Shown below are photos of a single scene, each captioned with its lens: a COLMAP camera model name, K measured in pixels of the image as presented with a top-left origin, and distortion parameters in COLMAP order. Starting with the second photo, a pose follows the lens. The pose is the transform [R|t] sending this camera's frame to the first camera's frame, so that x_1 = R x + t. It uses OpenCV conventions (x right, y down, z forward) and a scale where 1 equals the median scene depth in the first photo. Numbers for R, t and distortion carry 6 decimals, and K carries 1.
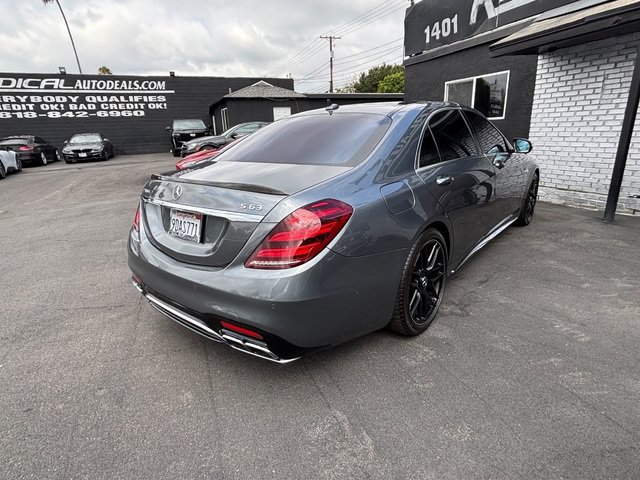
lens RADIAL K [[361.7, 0, 324.3], [0, 361.7, 235.0], [0, 0, 1]] dist [-0.008611, 0.003610]
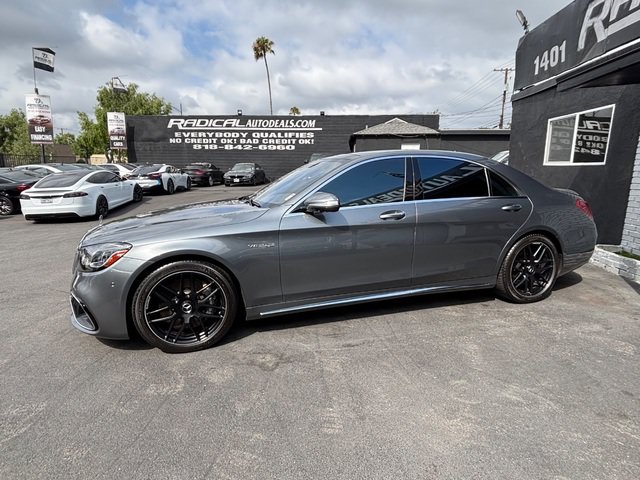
lens RADIAL K [[361.7, 0, 323.4], [0, 361.7, 245.5], [0, 0, 1]] dist [-0.008611, 0.003610]
pose [[0.898370, 0.130735, -0.419333, 0.272402], [-0.155961, 0.987414, -0.026282, -0.030809], [0.410619, 0.089010, 0.907452, 0.050696]]
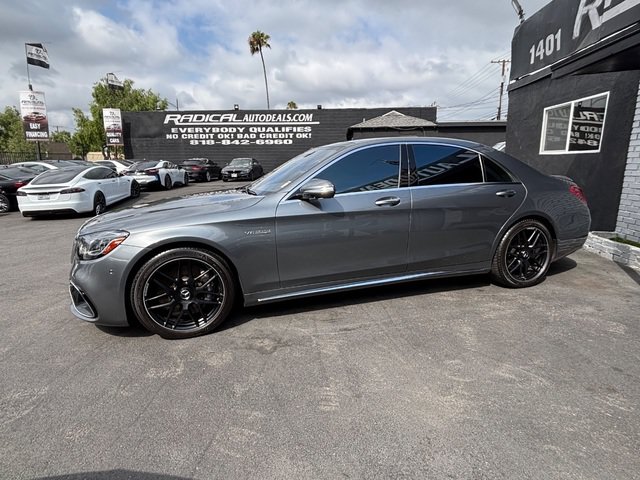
lens RADIAL K [[361.7, 0, 324.3], [0, 361.7, 246.1], [0, 0, 1]] dist [-0.008611, 0.003610]
pose [[0.902021, 0.125156, -0.413153, 0.277727], [-0.143252, 0.989601, -0.012977, -0.022357], [0.407232, 0.070891, 0.910569, 0.049084]]
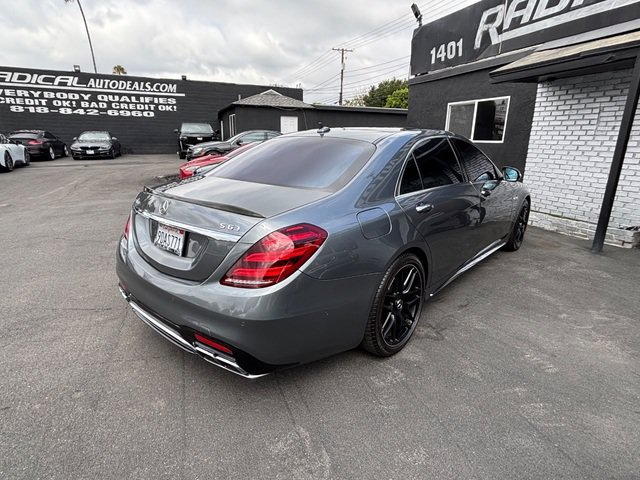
lens RADIAL K [[361.7, 0, 324.8], [0, 361.7, 233.3], [0, 0, 1]] dist [-0.008611, 0.003610]
pose [[0.998292, 0.058127, -0.005868, 0.016187], [-0.058266, 0.997931, -0.027180, -0.009421], [0.004276, 0.027476, 0.999613, -0.010886]]
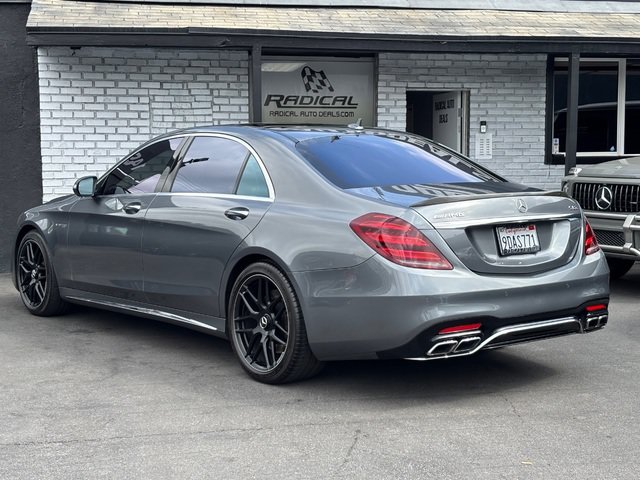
lens RADIAL K [[967.6, 0, 325.0], [0, 967.6, 239.3], [0, 0, 1]] dist [0.136232, 0.000000]
pose [[0.206774, -0.049578, 0.977132, -0.743830], [0.271932, 0.962277, -0.008720, -0.035671], [-0.939839, 0.267516, 0.212456, 0.224816]]
